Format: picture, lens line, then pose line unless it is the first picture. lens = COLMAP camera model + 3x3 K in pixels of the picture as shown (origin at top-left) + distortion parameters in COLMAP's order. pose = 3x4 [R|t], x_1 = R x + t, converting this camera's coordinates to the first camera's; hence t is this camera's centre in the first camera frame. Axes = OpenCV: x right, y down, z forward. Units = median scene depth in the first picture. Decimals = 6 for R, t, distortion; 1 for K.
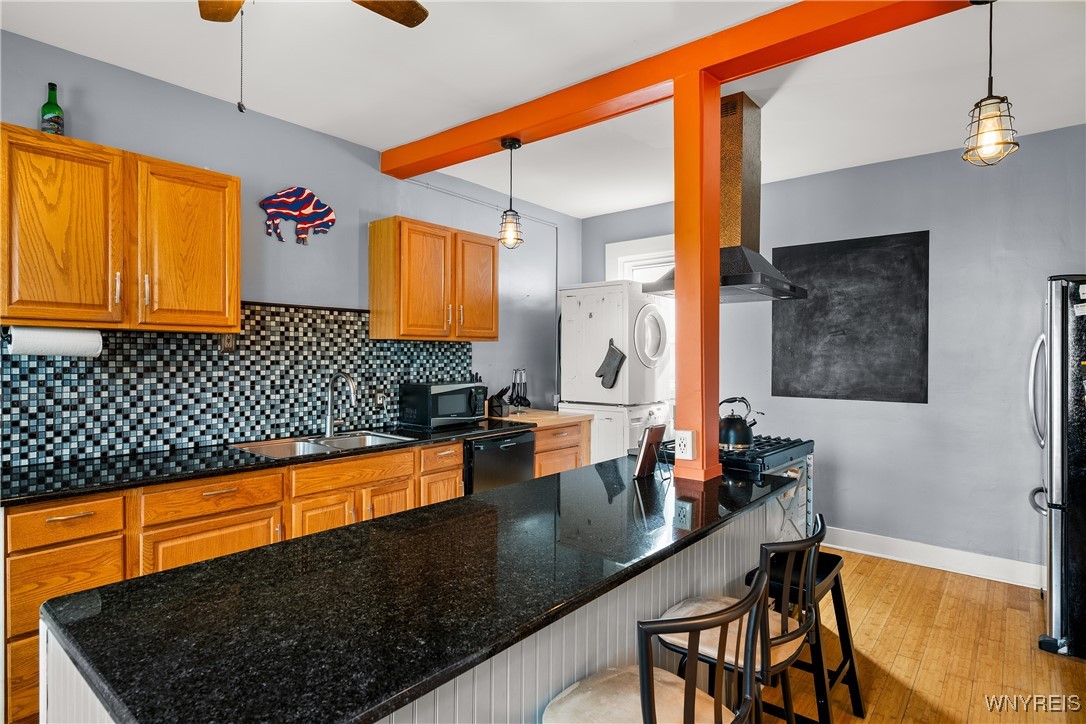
lens RADIAL K [[579.2, 0, 542.5], [0, 579.2, 359.2], [0, 0, 1]] dist [0.004263, -0.000568]
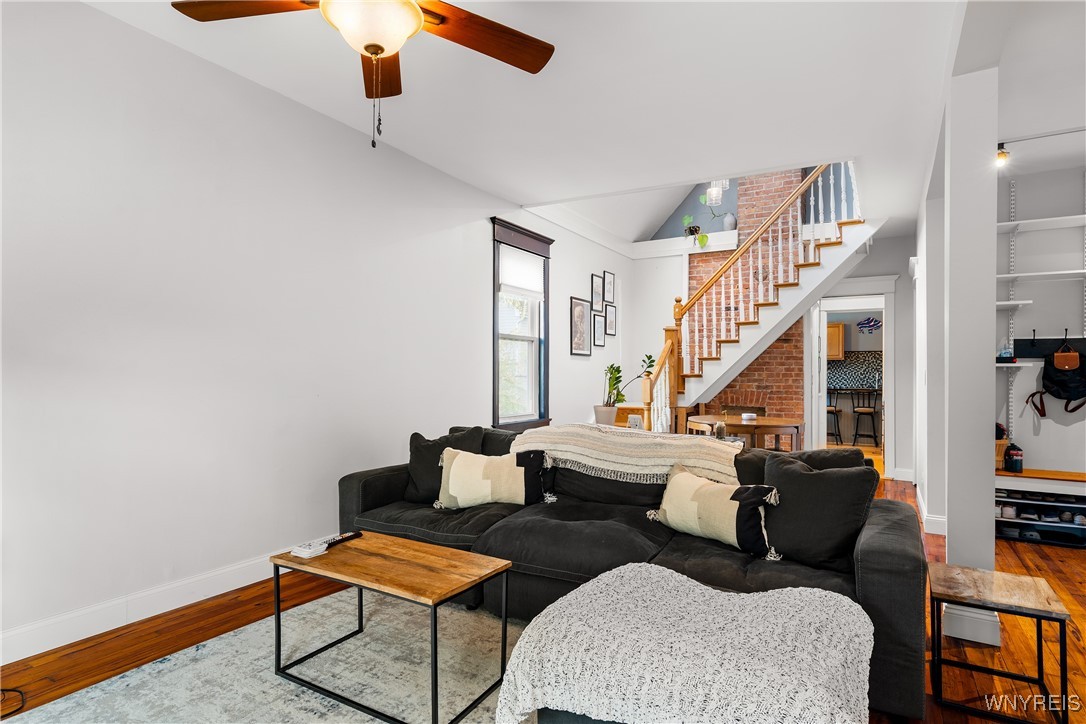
lens RADIAL K [[579.2, 0, 544.1], [0, 579.2, 366.5], [0, 0, 1]] dist [0.004263, -0.000568]
pose [[0.162213, -0.012280, -0.986679, 2.789786], [-0.008988, 0.999863, -0.013922, 0.069383], [0.986715, 0.011126, 0.162080, -1.549971]]
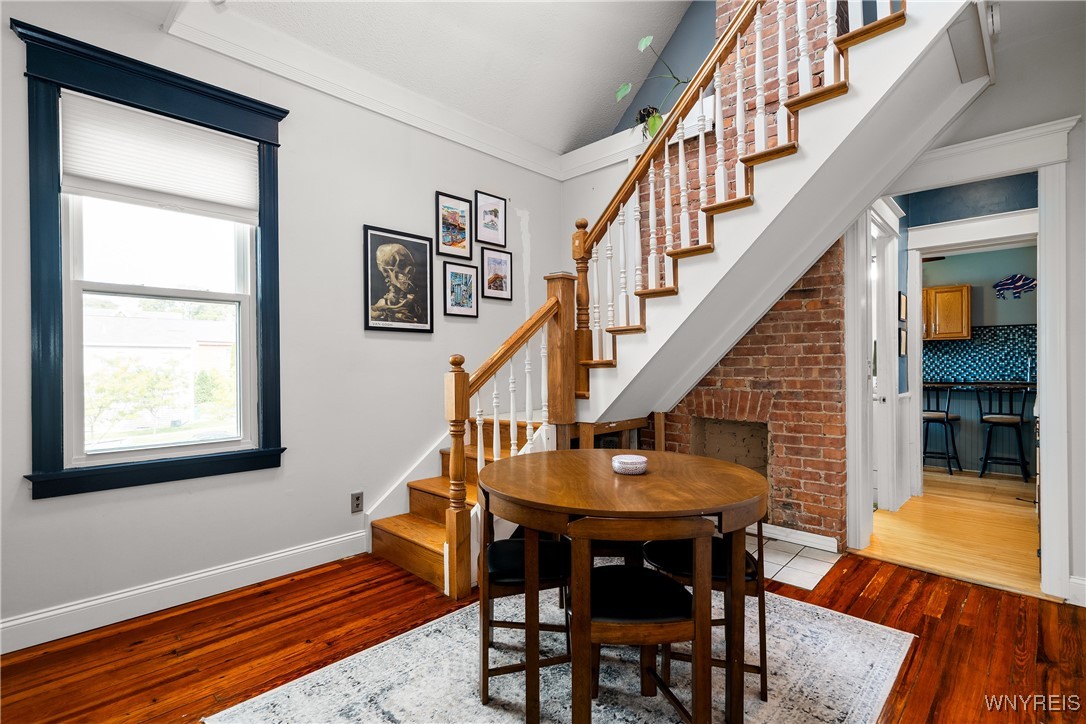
lens RADIAL K [[513.4, 0, 540.5], [0, 513.4, 363.9], [0, 0, 1]] dist [-0.003951, 0.000354]
pose [[-0.083406, -0.004139, -0.996507, 1.841657], [0.001753, 0.999989, -0.004300, 0.072227], [0.996514, -0.002106, -0.083398, -0.755795]]
